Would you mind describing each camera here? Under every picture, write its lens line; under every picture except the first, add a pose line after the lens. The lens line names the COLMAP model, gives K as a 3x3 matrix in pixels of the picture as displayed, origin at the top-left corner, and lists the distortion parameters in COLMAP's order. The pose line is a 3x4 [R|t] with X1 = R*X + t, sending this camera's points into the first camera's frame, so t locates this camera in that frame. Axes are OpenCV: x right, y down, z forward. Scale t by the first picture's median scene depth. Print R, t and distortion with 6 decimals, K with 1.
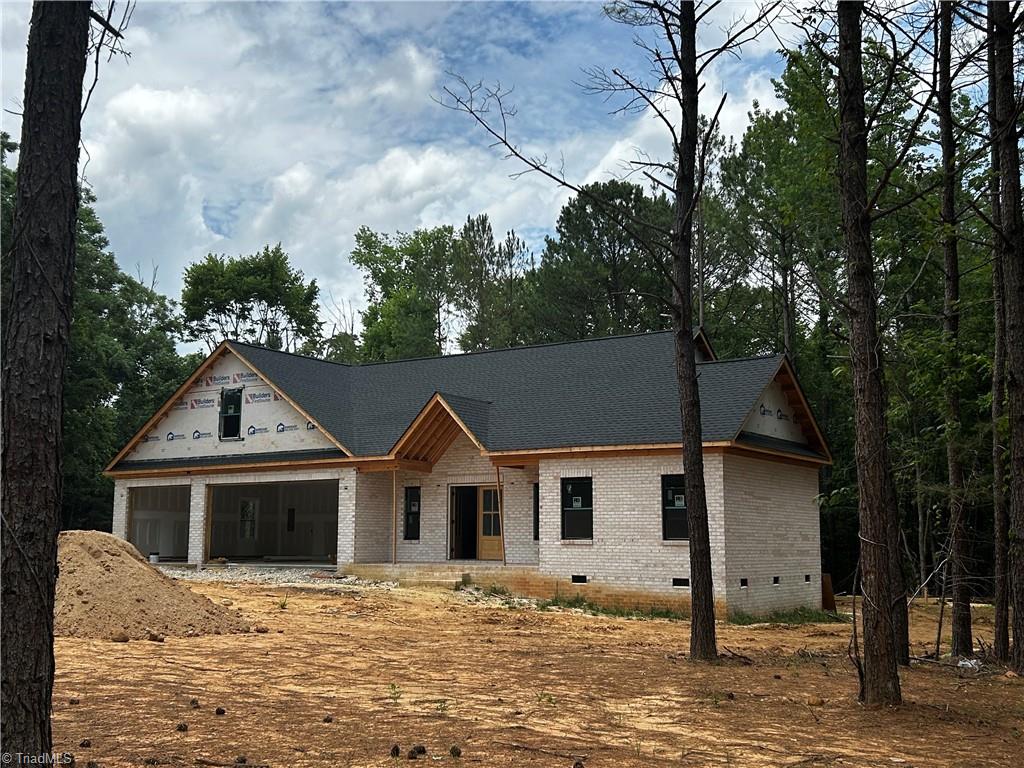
lens RADIAL K [[1110.4, 0, 511.7], [0, 1110.4, 384.8], [0, 0, 1]] dist [0.104323, 0.000000]
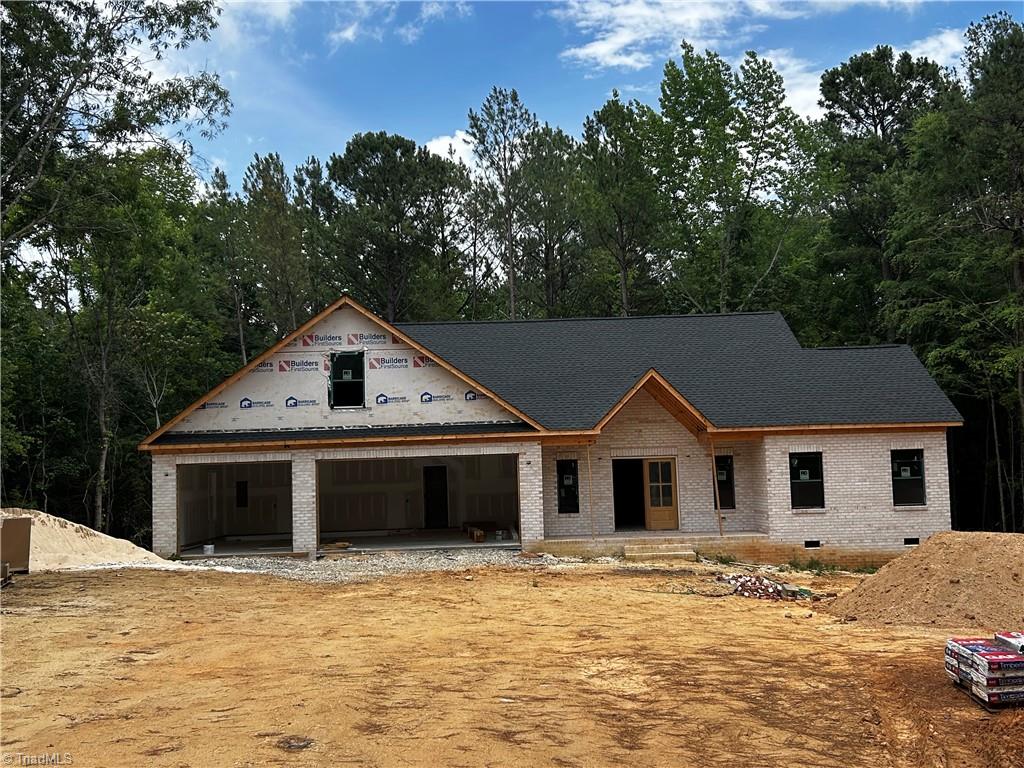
lens RADIAL K [[1110.4, 0, 511.6], [0, 1110.4, 382.1], [0, 0, 1]] dist [0.104323, 0.000000]
pose [[0.817796, 0.016420, 0.575274, -0.708561], [-0.047173, 0.998142, 0.038569, -0.012957], [-0.573572, -0.058679, 0.817051, 0.231574]]
